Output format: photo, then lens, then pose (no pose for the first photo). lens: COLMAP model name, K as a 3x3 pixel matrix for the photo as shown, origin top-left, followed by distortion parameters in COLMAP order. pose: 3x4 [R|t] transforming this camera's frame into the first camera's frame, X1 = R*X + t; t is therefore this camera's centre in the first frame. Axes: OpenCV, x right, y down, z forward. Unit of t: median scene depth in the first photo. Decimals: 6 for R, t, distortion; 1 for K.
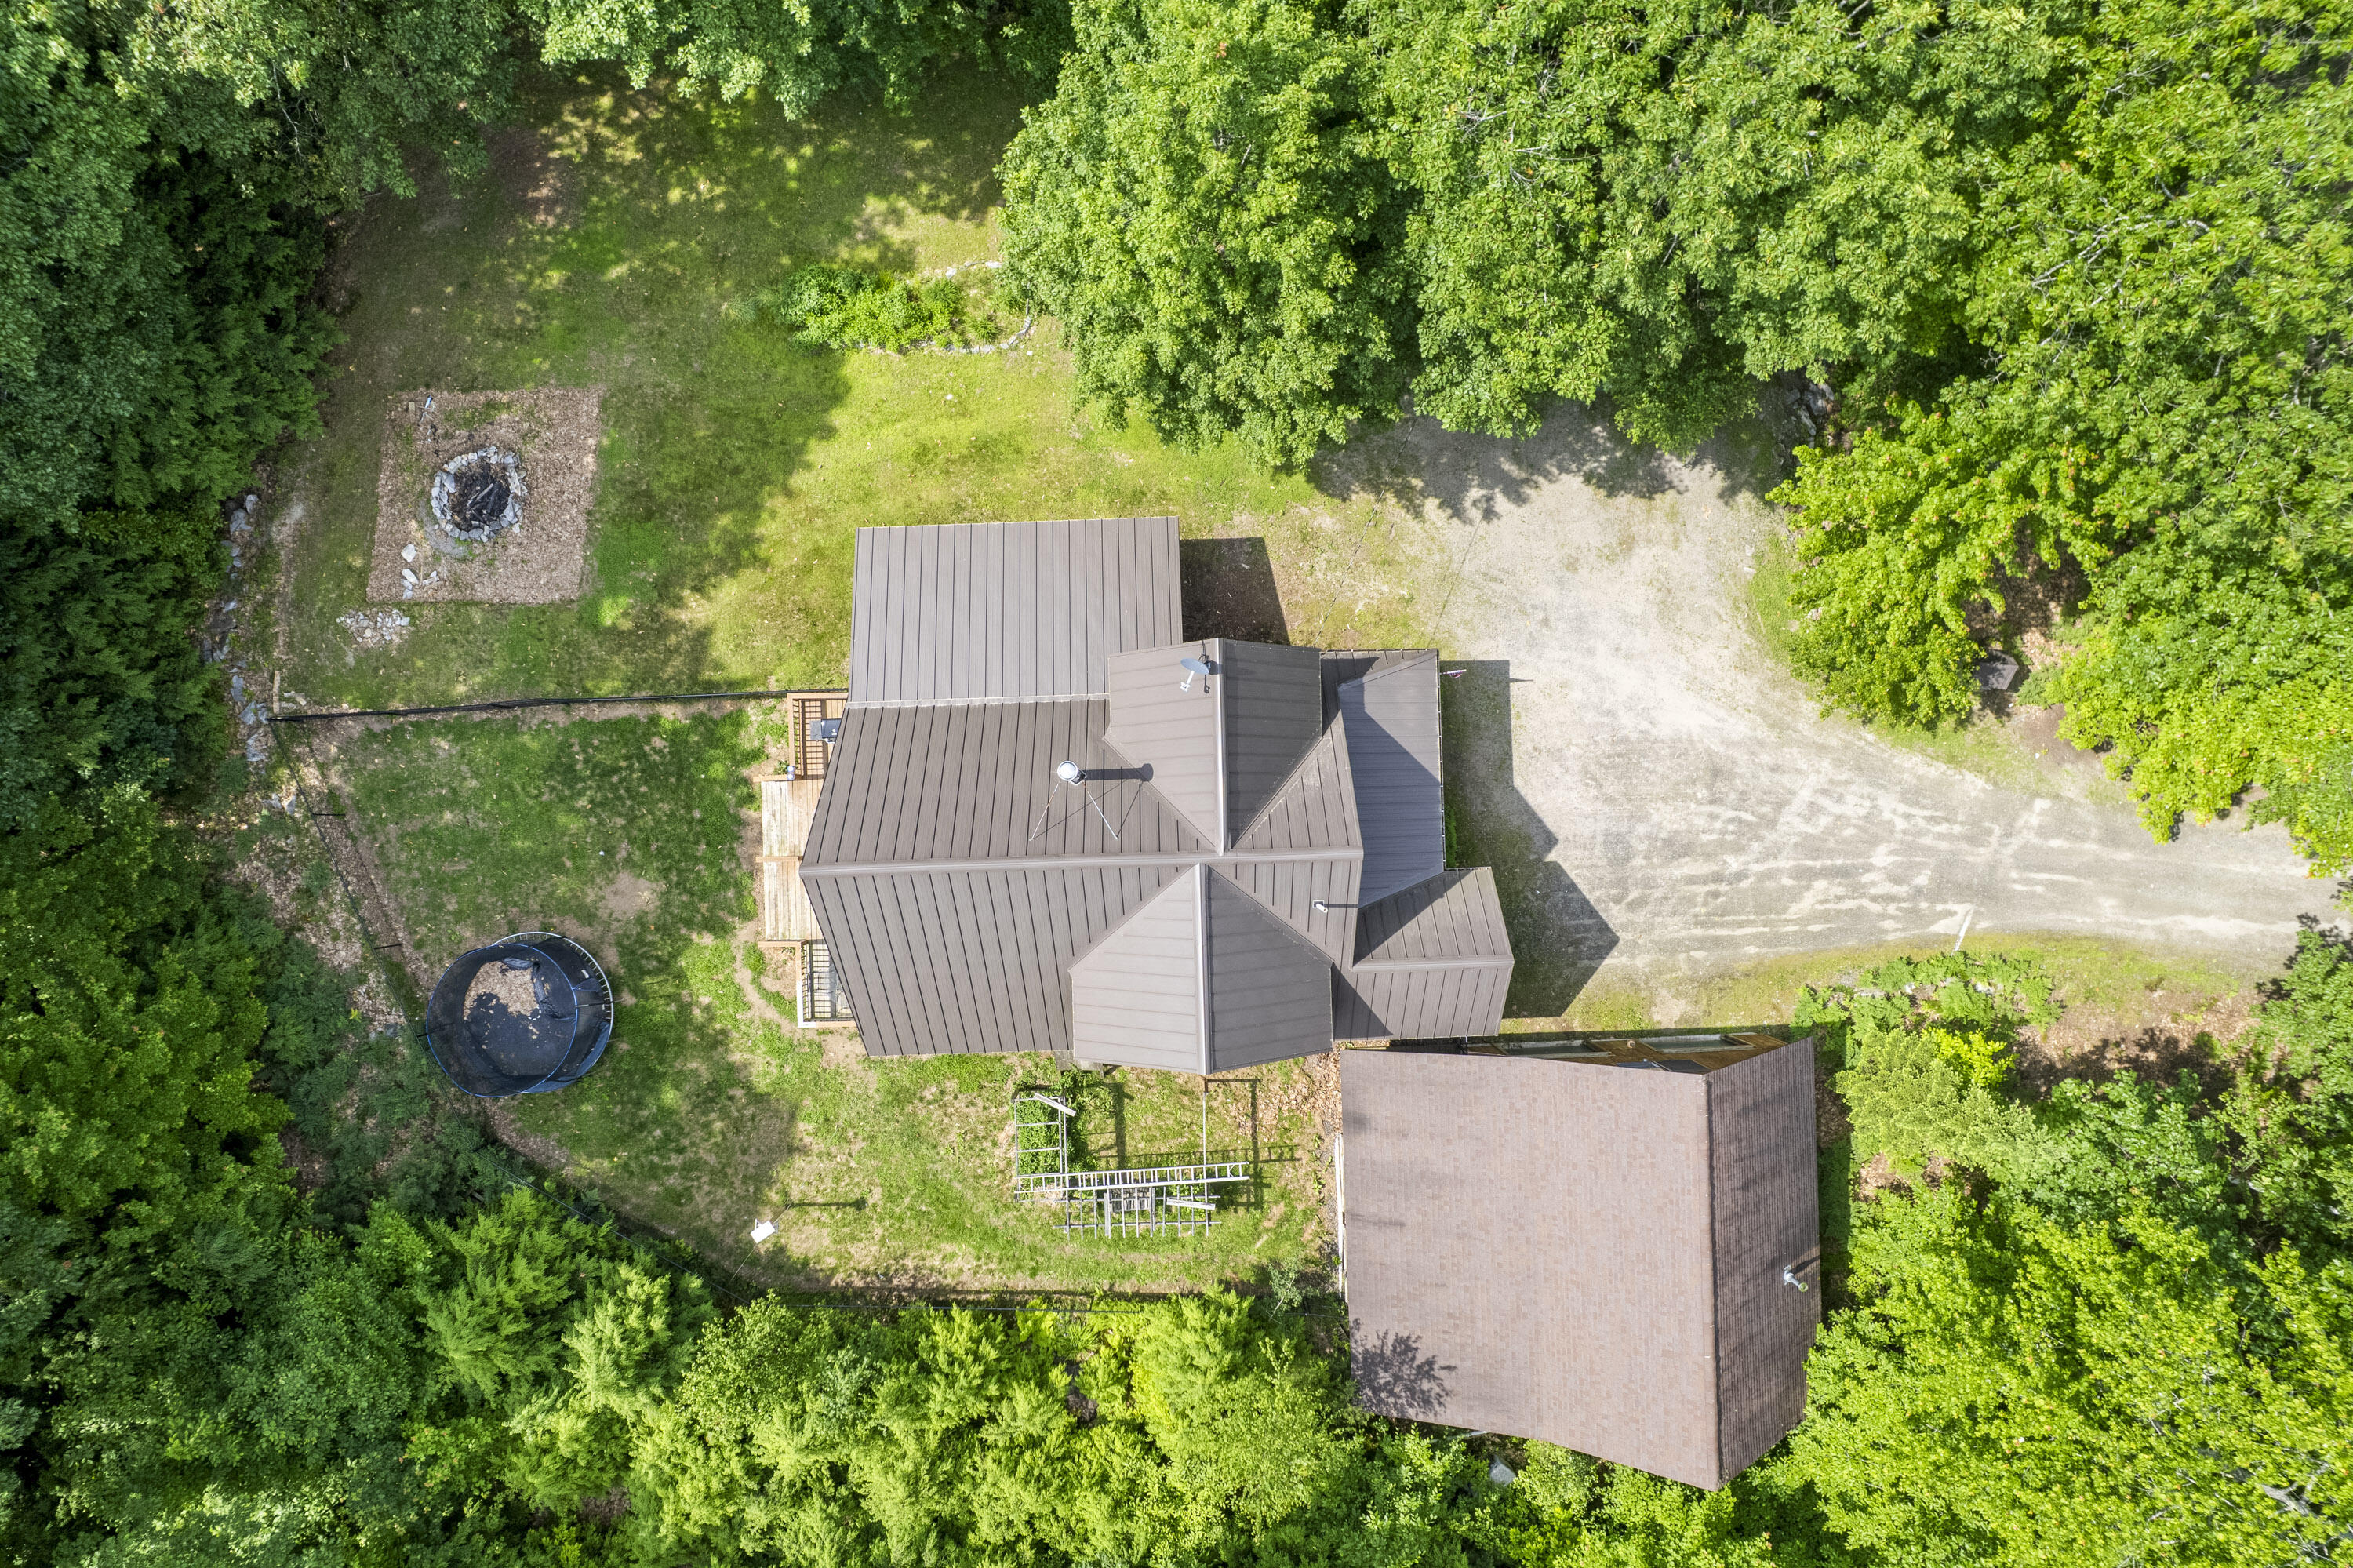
lens RADIAL K [[1503.9, 0, 1181.5], [0, 1503.9, 783.7], [0, 0, 1]] dist [-0.071109, 0.064247]
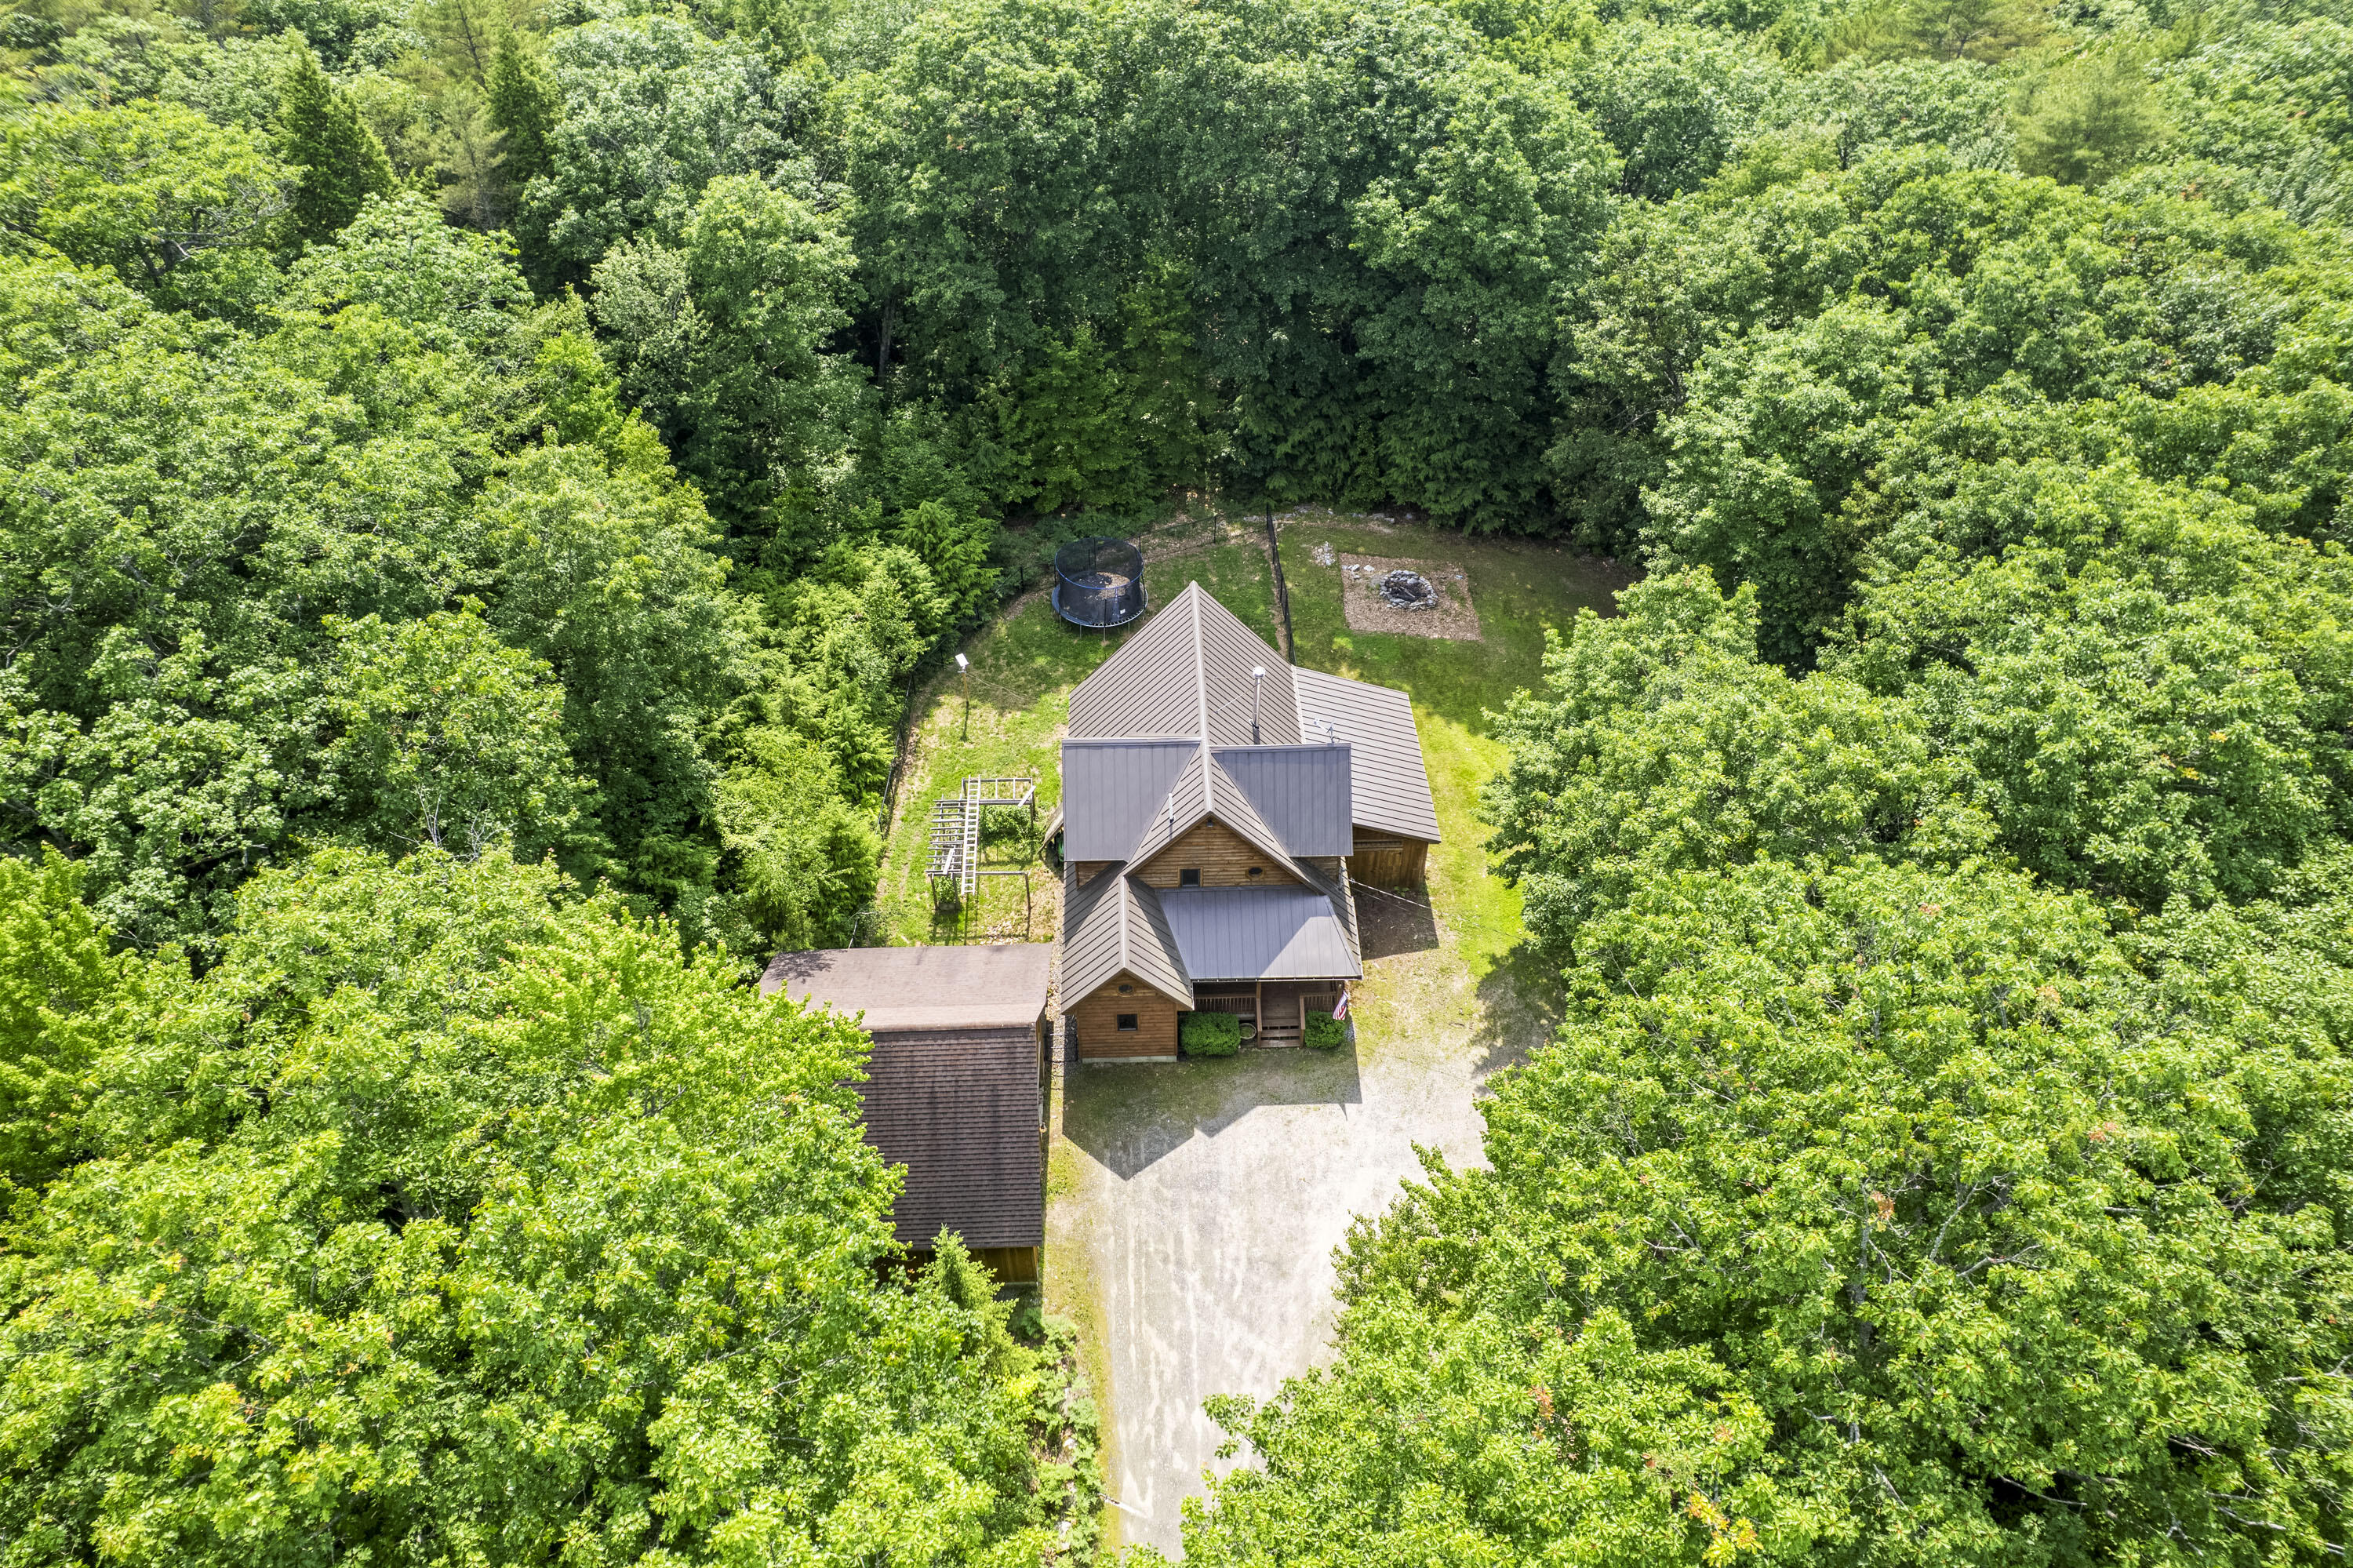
lens RADIAL K [[1503.9, 0, 1181.5], [0, 1503.9, 783.7], [0, 0, 1]] dist [-0.071109, 0.064247]
pose [[0.000474, 0.677281, -0.735724, 0.925523], [-0.999999, -0.000862, -0.001438, 0.063702], [-0.001608, 0.735724, 0.677280, 0.006639]]
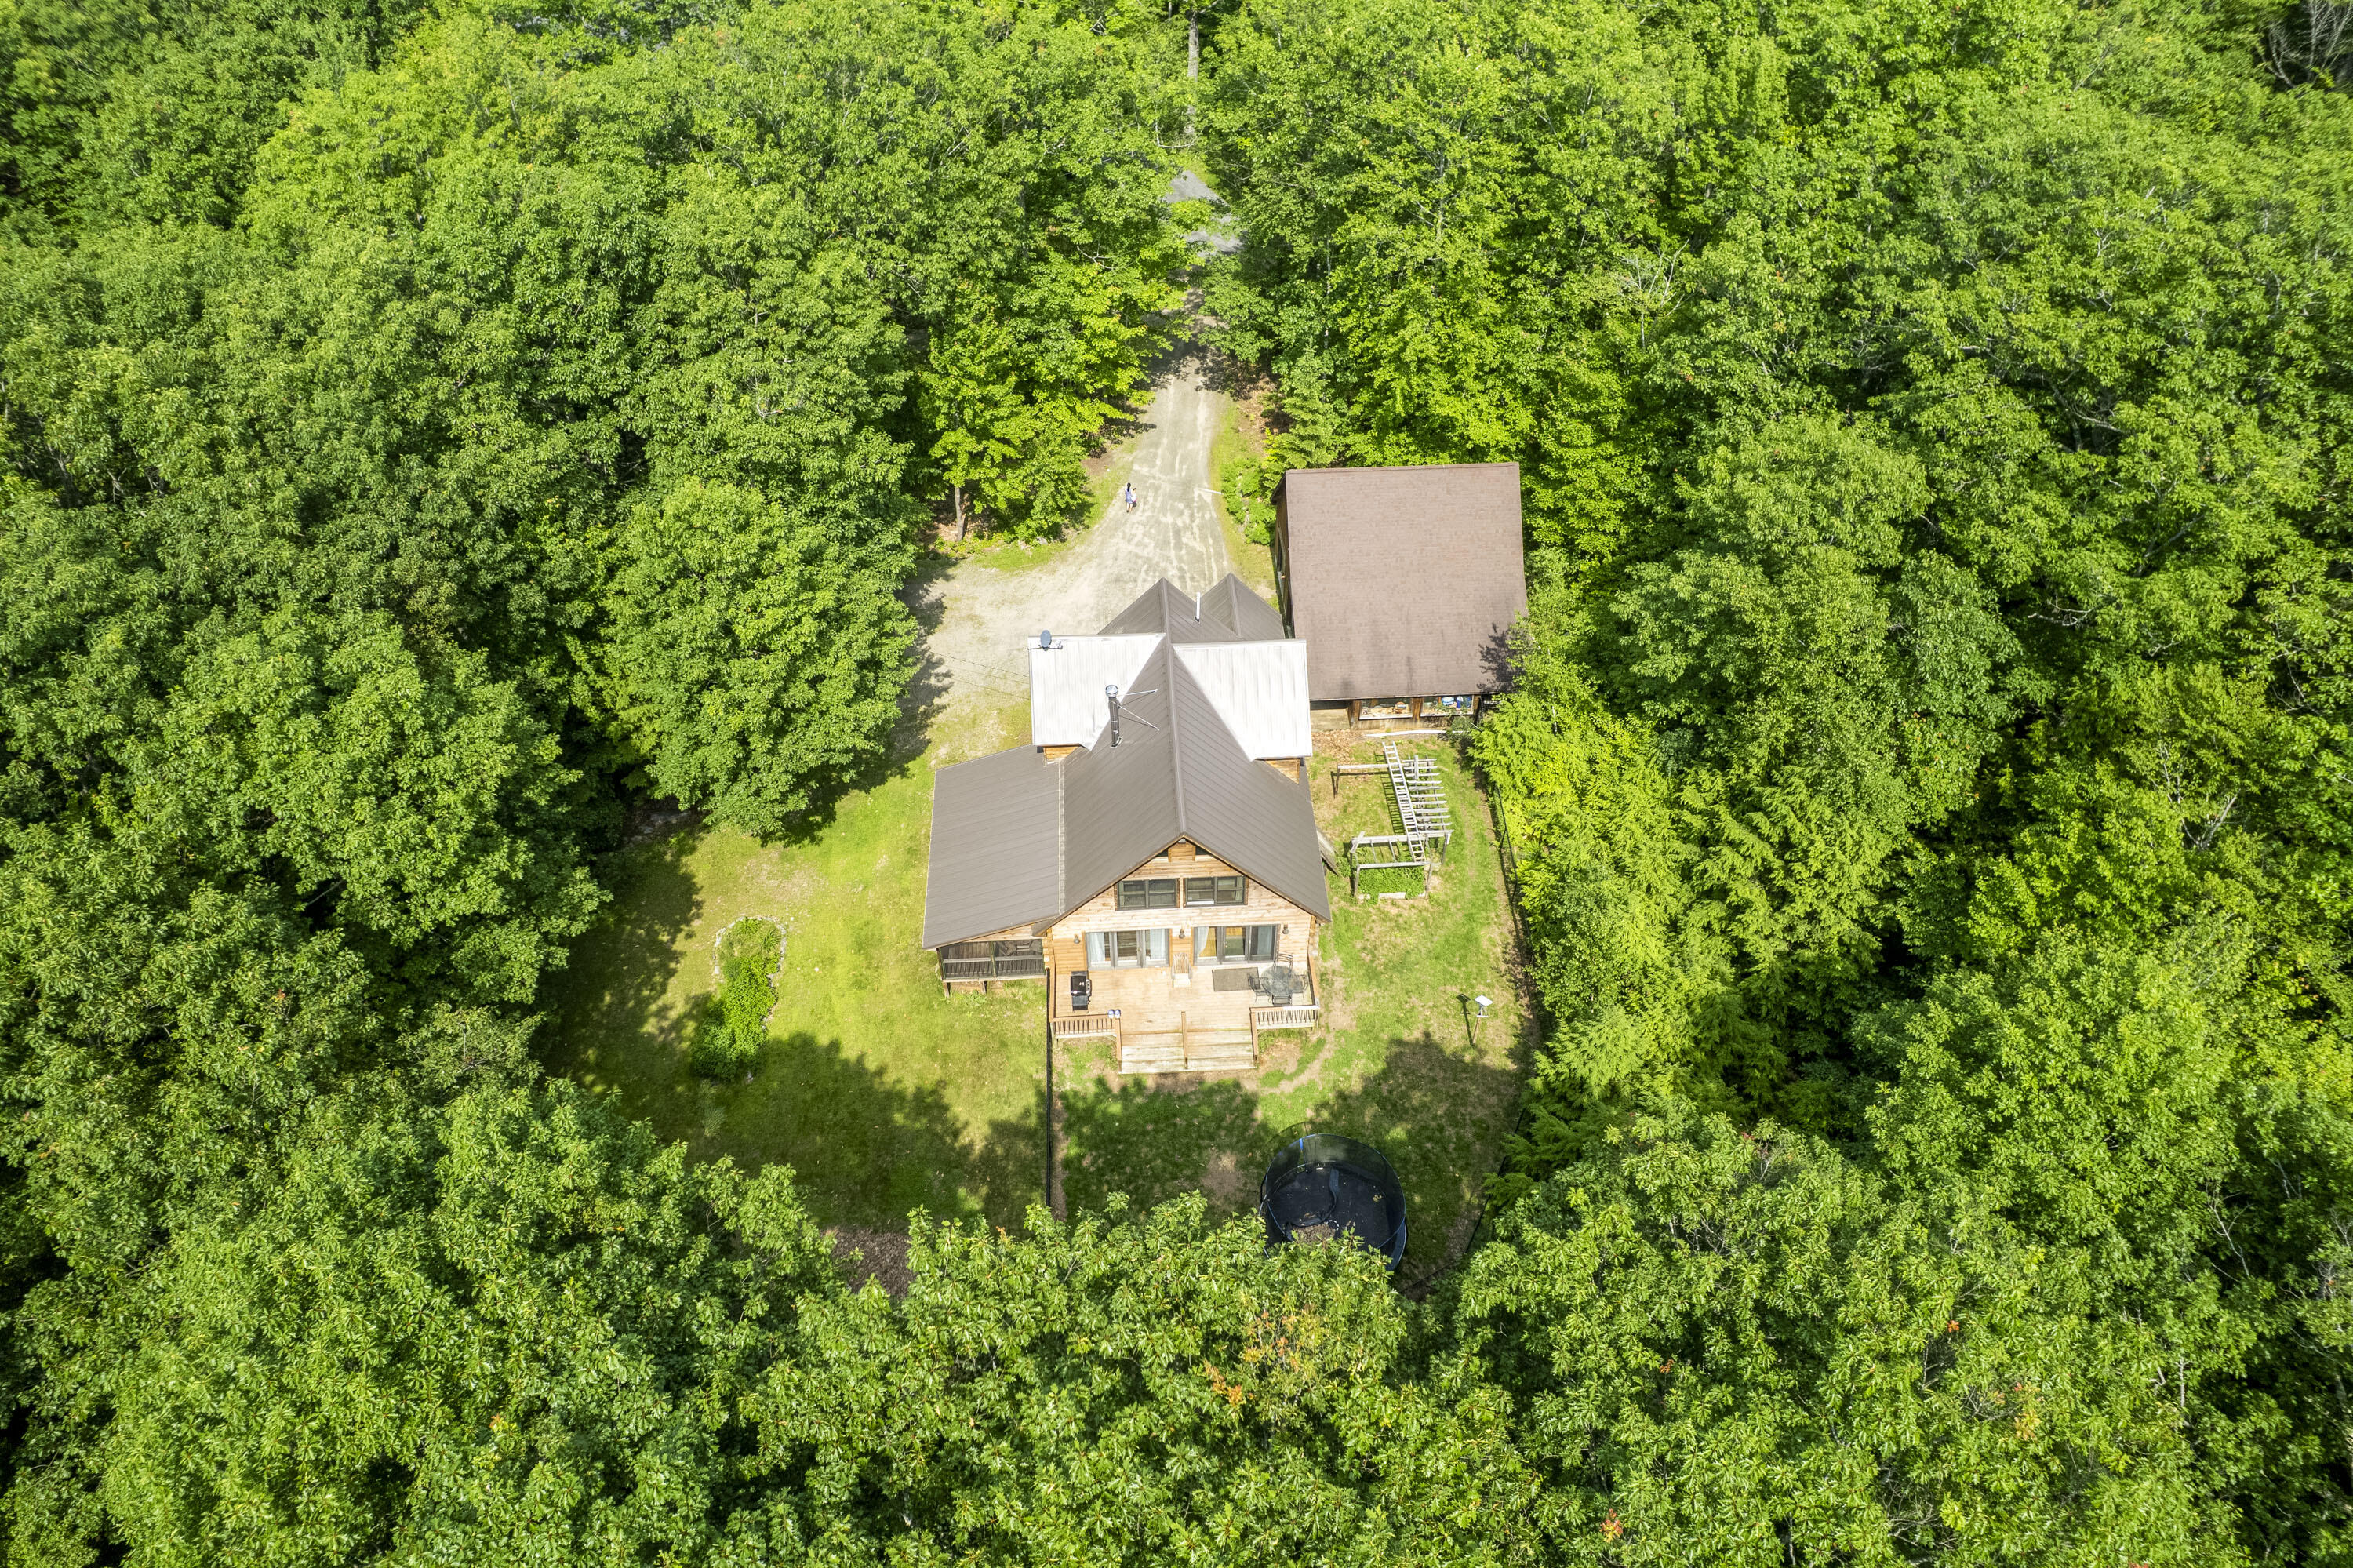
lens RADIAL K [[1503.9, 0, 1181.5], [0, 1503.9, 783.7], [0, 0, 1]] dist [-0.071109, 0.064247]
pose [[-0.033521, -0.688057, 0.724882, -0.986052], [0.999325, -0.012168, 0.034662, 0.005888], [-0.015029, 0.725555, 0.688001, 0.011655]]
